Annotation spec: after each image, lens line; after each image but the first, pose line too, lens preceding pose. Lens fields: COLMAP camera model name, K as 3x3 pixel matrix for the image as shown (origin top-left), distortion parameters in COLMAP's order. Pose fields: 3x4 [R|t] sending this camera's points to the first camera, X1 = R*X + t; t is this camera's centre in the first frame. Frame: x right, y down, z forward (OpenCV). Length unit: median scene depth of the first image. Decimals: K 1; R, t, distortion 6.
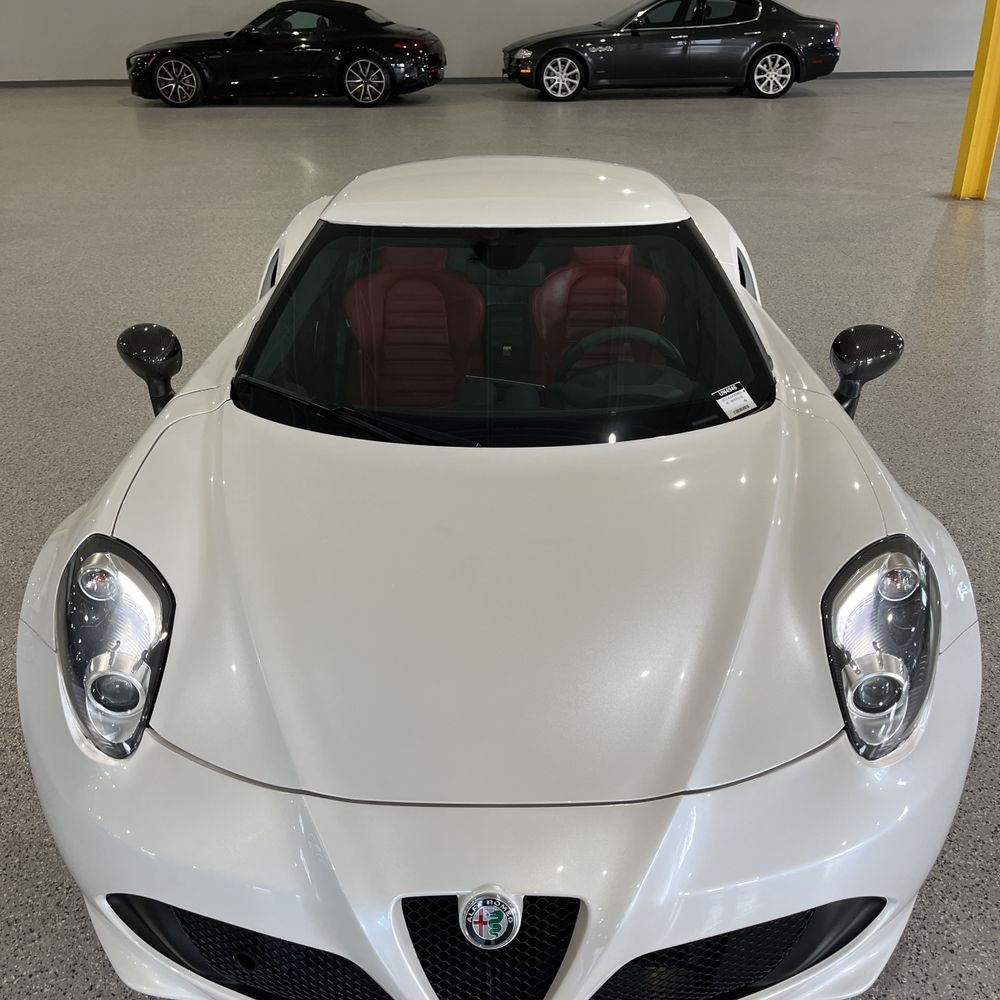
lens RADIAL K [[1019.3, 0, 507.3], [0, 1019.3, 503.8], [0, 0, 1]] dist [0.028415, -0.027625]
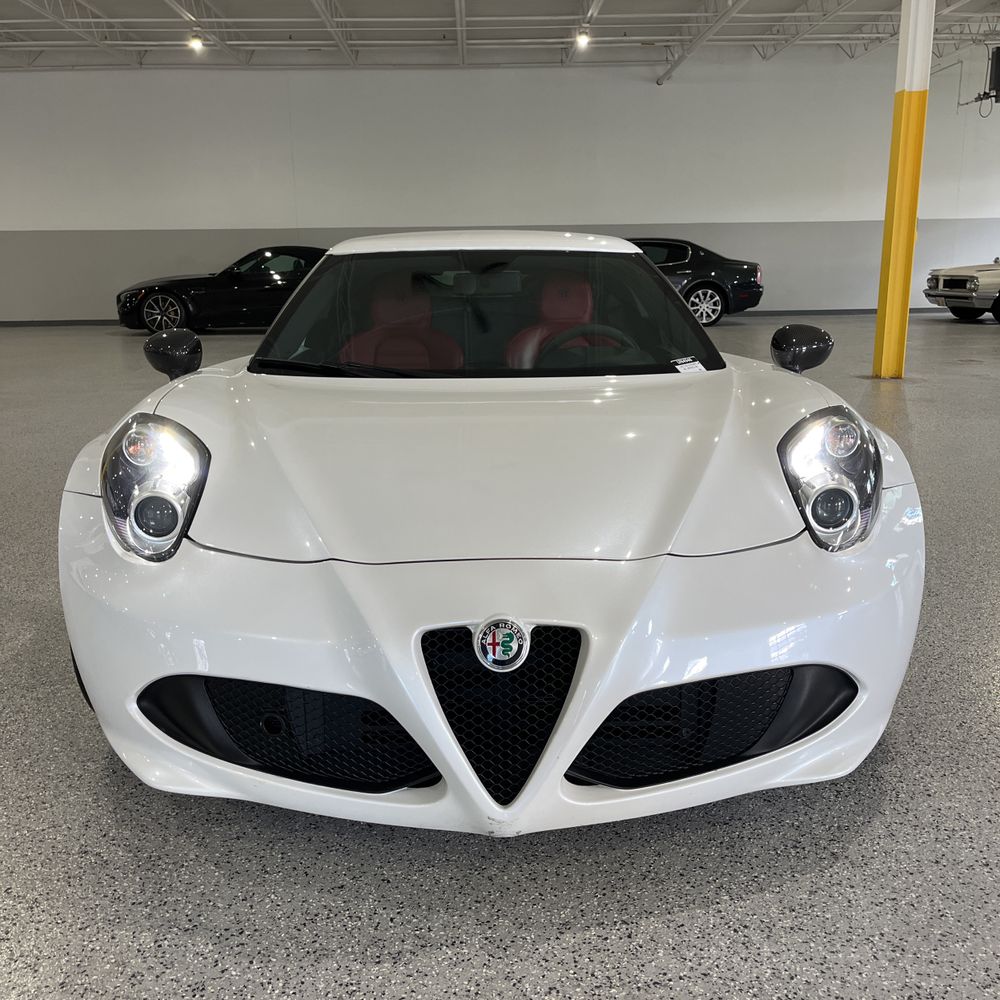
lens RADIAL K [[1015.6, 0, 497.2], [0, 1015.6, 503.9], [0, 0, 1]] dist [0.029375, -0.026502]
pose [[0.999364, -0.010293, 0.034149, -0.011237], [0.018318, 0.969649, -0.243813, 0.102034], [-0.030603, 0.244283, 0.969221, -0.020160]]
